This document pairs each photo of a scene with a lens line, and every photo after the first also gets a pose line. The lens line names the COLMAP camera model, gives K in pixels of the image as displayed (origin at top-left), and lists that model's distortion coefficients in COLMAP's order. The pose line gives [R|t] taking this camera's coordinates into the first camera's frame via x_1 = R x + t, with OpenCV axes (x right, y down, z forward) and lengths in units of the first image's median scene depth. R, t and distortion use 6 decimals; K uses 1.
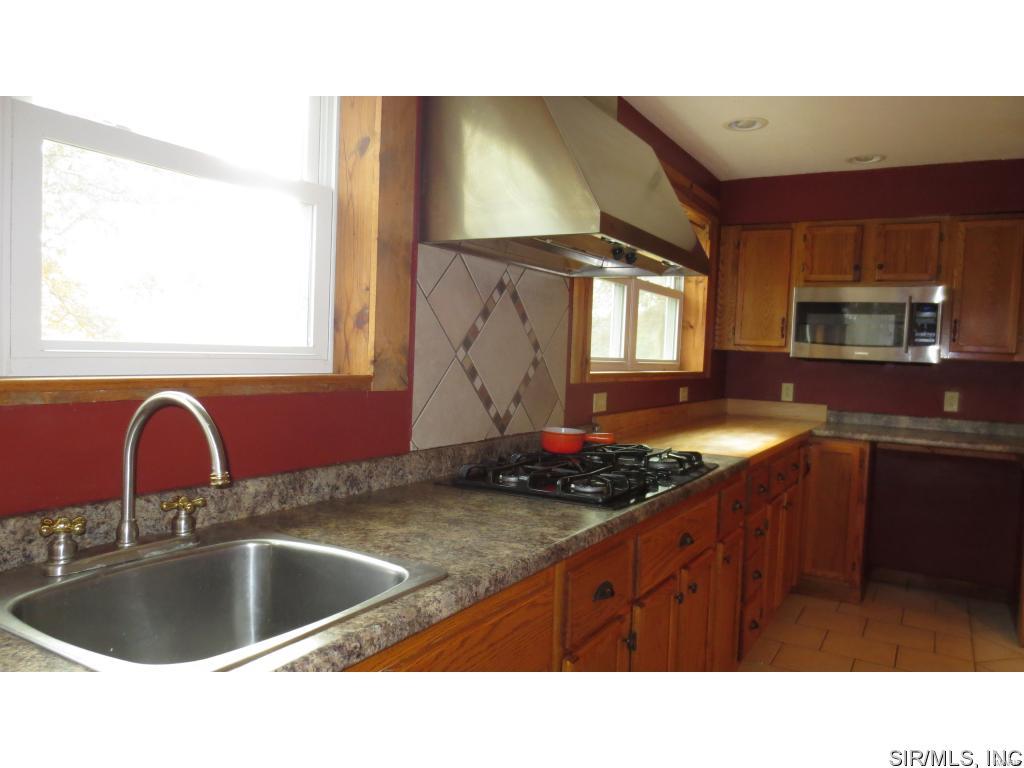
lens RADIAL K [[731.0, 0, 512.0], [0, 731.0, 384.0], [0, 0, 1]] dist [-0.015514, -0.002850]
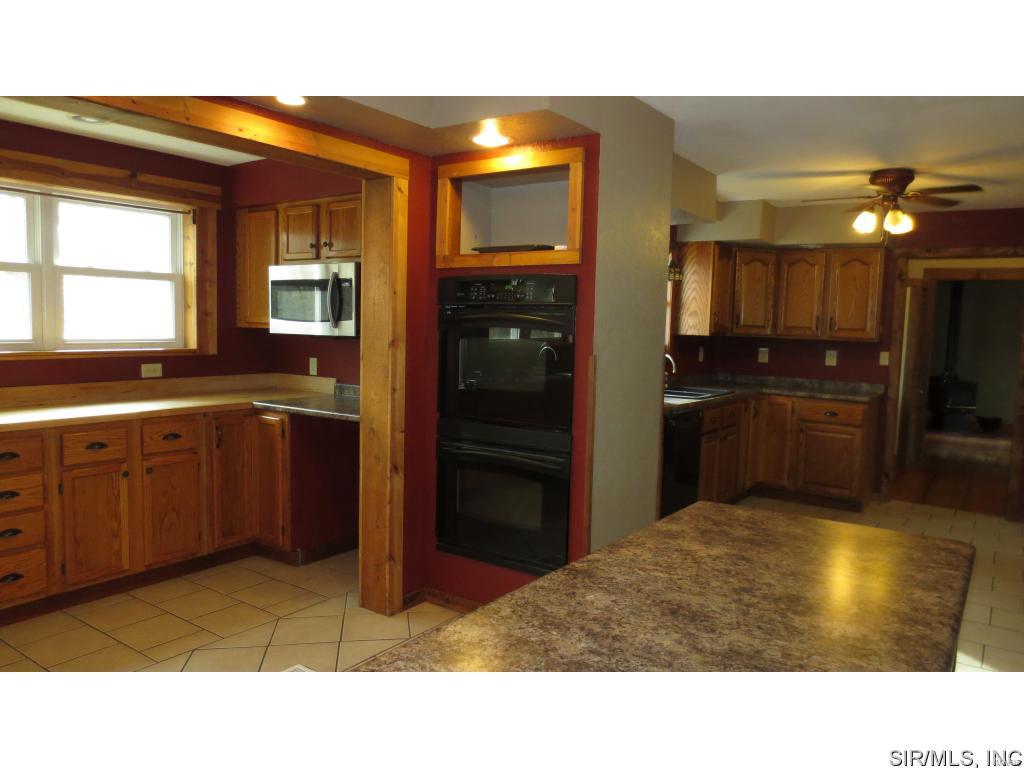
lens RADIAL K [[734.8, 0, 507.8], [0, 734.8, 380.1], [0, 0, 1]] dist [-0.028668, 0.017278]
pose [[0.996190, -0.015105, -0.085895, 0.942209], [0.017413, 0.999505, 0.026183, 0.010304], [0.085457, -0.027579, 0.995960, -0.027356]]
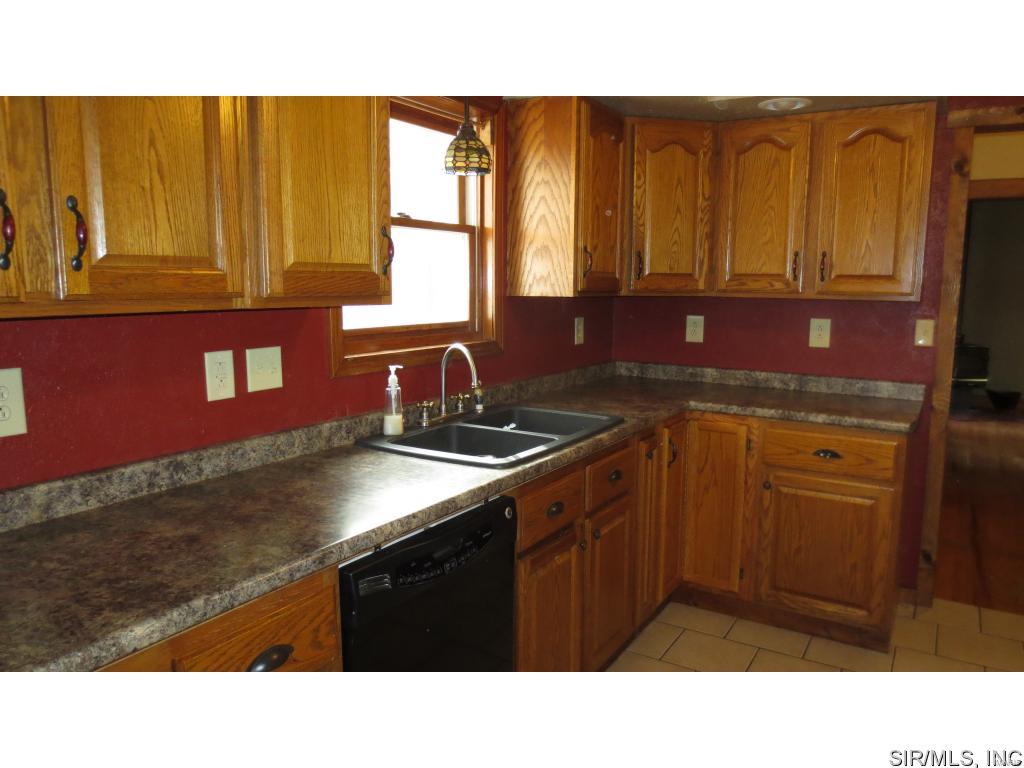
lens RADIAL K [[734.8, 0, 507.8], [0, 734.8, 380.1], [0, 0, 1]] dist [-0.028668, 0.017278]
pose [[0.998557, -0.041996, -0.033460, 1.204430], [0.044671, 0.995493, 0.083660, -0.018871], [0.029796, -0.085034, 0.995932, 0.864372]]
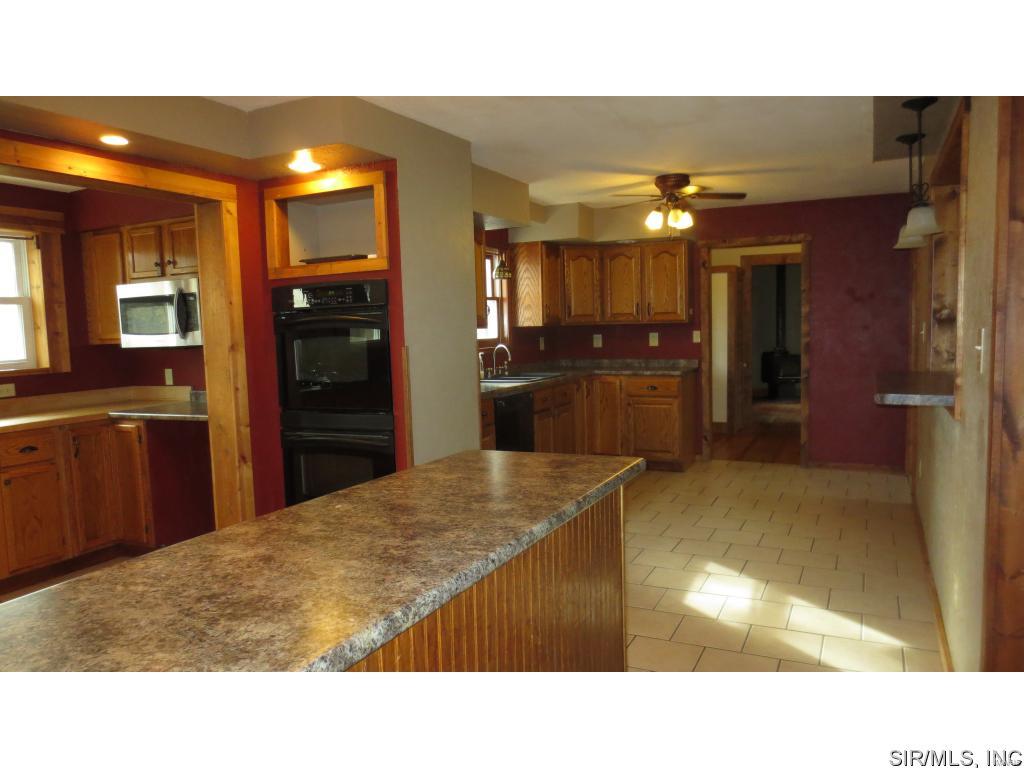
lens RADIAL K [[734.8, 0, 507.8], [0, 734.8, 380.1], [0, 0, 1]] dist [-0.028668, 0.017278]
pose [[0.994407, -0.086755, 0.060237, 1.042727], [0.085048, 0.995914, 0.030362, 0.033138], [-0.062625, -0.025069, 0.997722, -0.182177]]
